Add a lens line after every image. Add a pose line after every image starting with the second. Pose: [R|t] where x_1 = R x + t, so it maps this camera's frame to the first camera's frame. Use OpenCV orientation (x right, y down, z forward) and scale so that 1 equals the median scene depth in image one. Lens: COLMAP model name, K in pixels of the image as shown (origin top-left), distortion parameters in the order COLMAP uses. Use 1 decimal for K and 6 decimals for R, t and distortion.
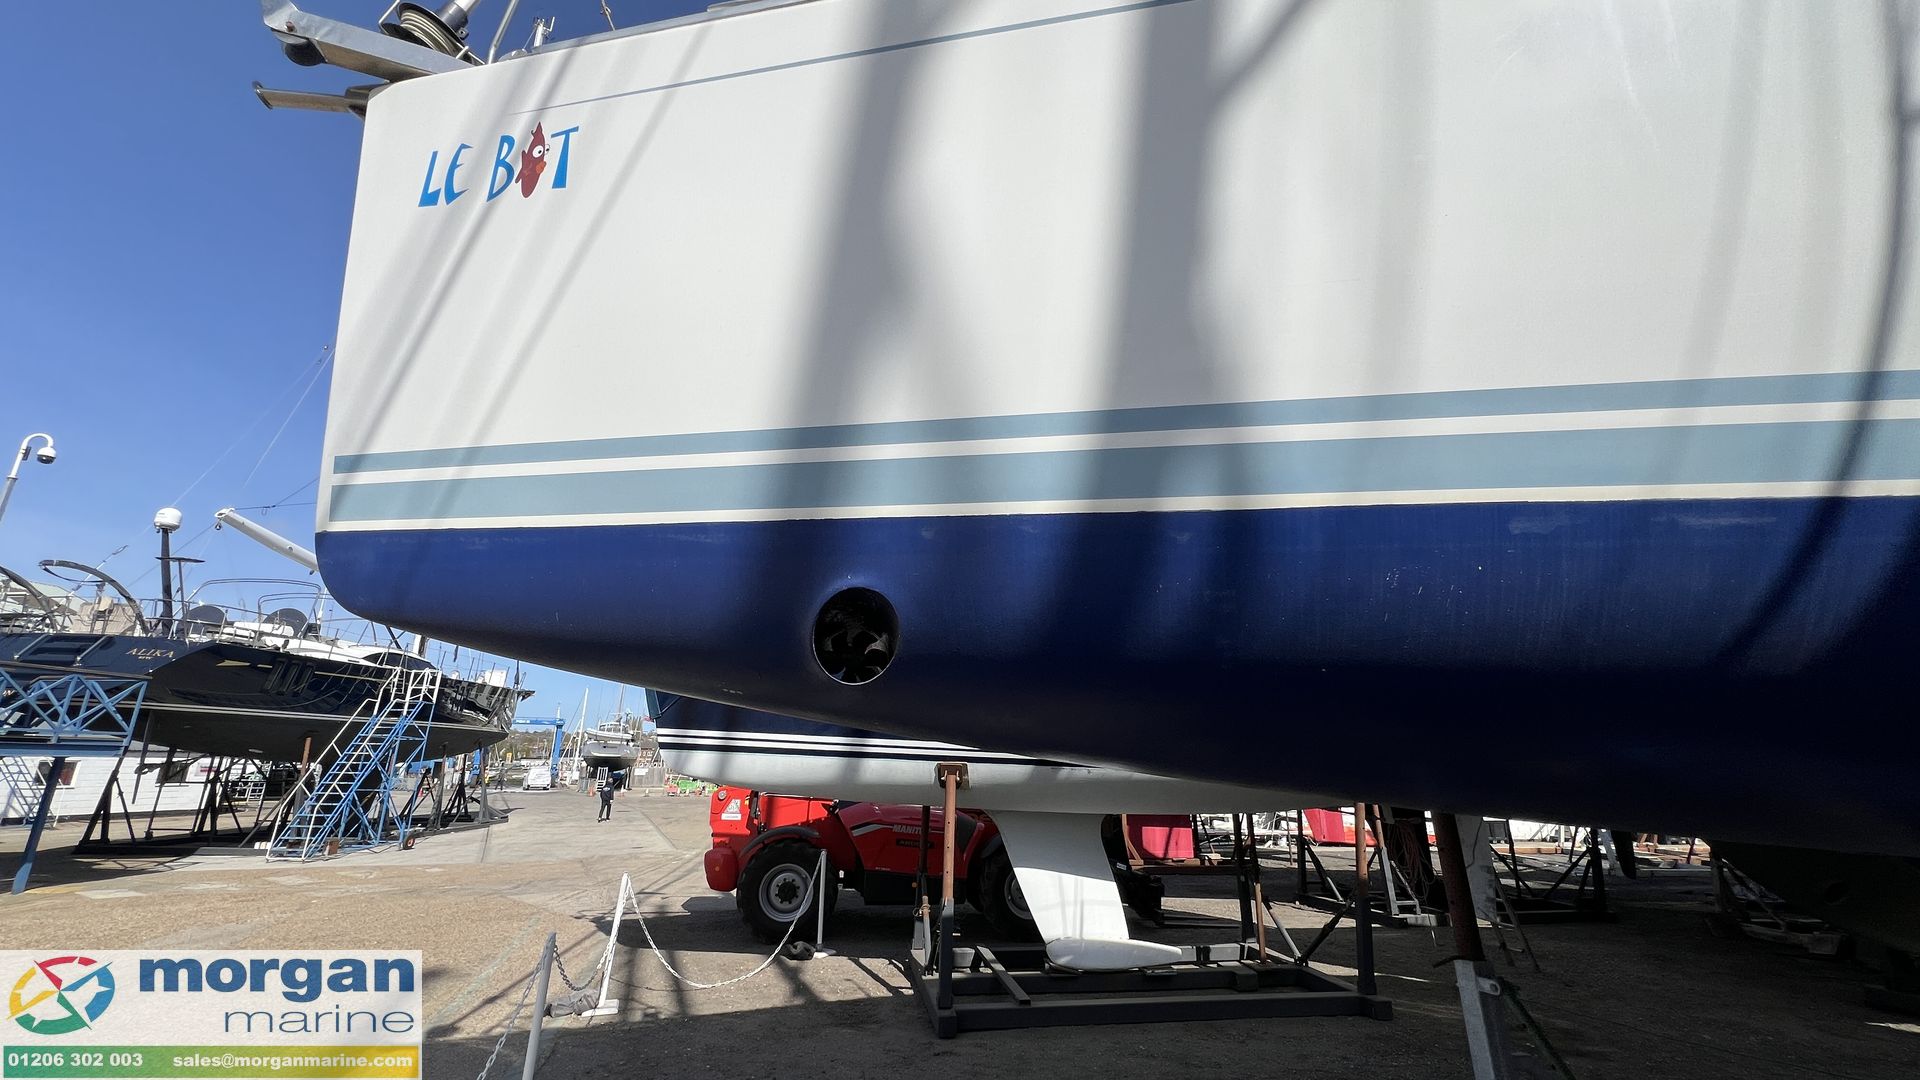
lens RADIAL K [[753.8, 0, 950.0], [0, 753.8, 546.3], [0, 0, 1]] dist [0.000155, 0.000089]
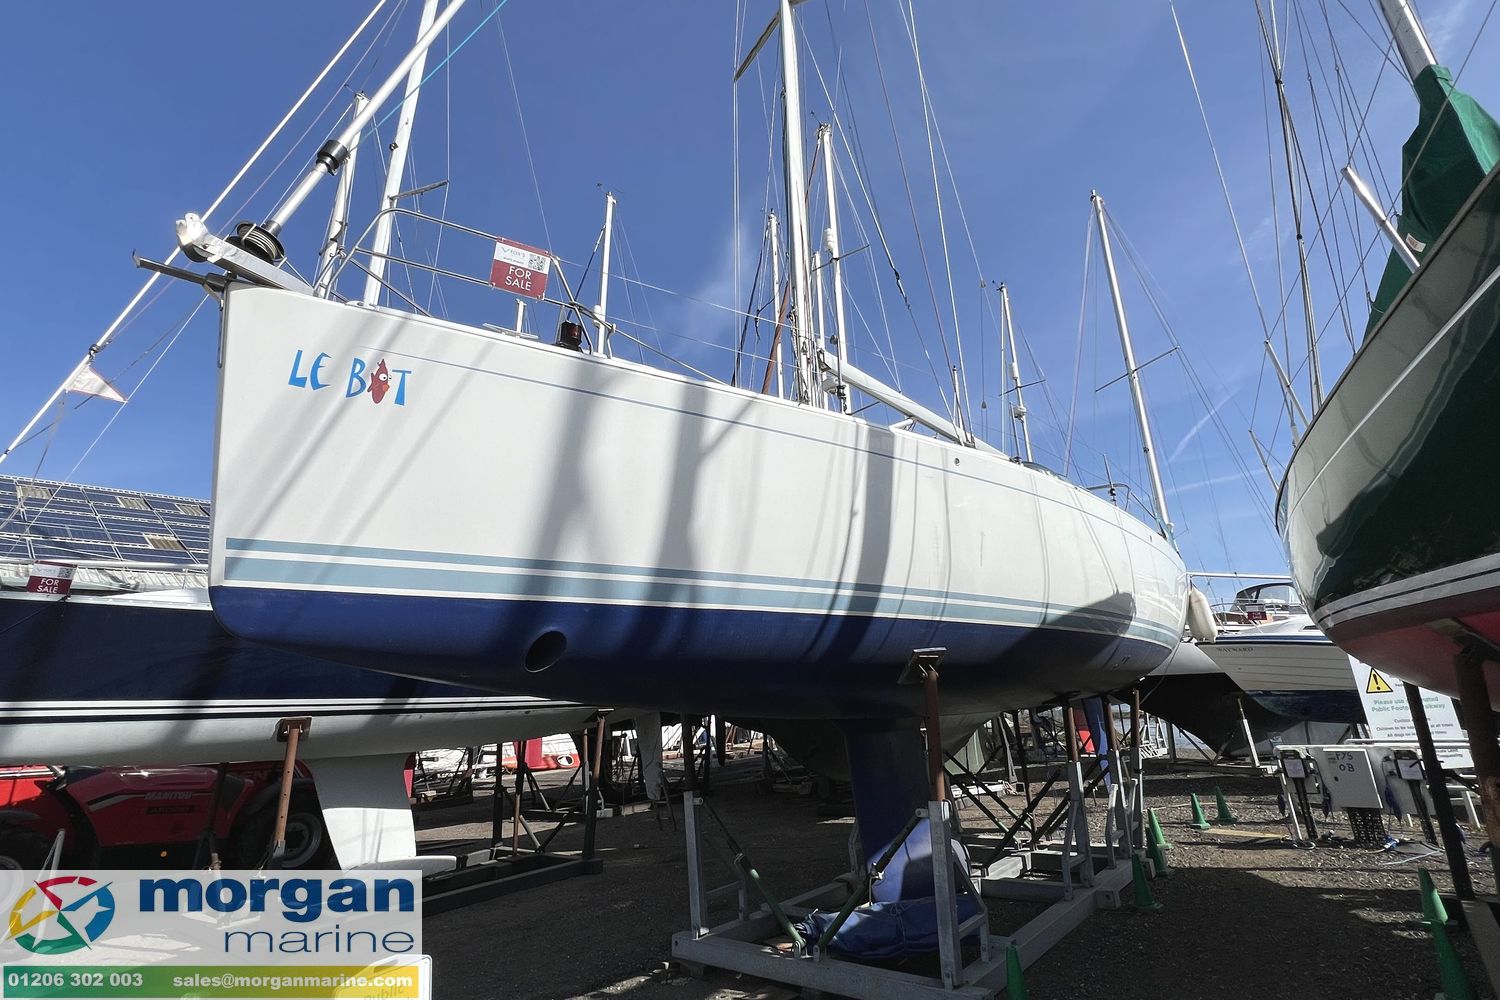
lens RADIAL K [[645.2, 0, 750.6], [0, 645.2, 494.1], [0, 0, 1]] dist [-0.000047, 0.000160]
pose [[0.737855, 0.151187, 0.657809, -0.877731], [-0.128796, 0.988220, -0.082657, -0.233573], [-0.662557, -0.023734, 0.748636, -0.755053]]
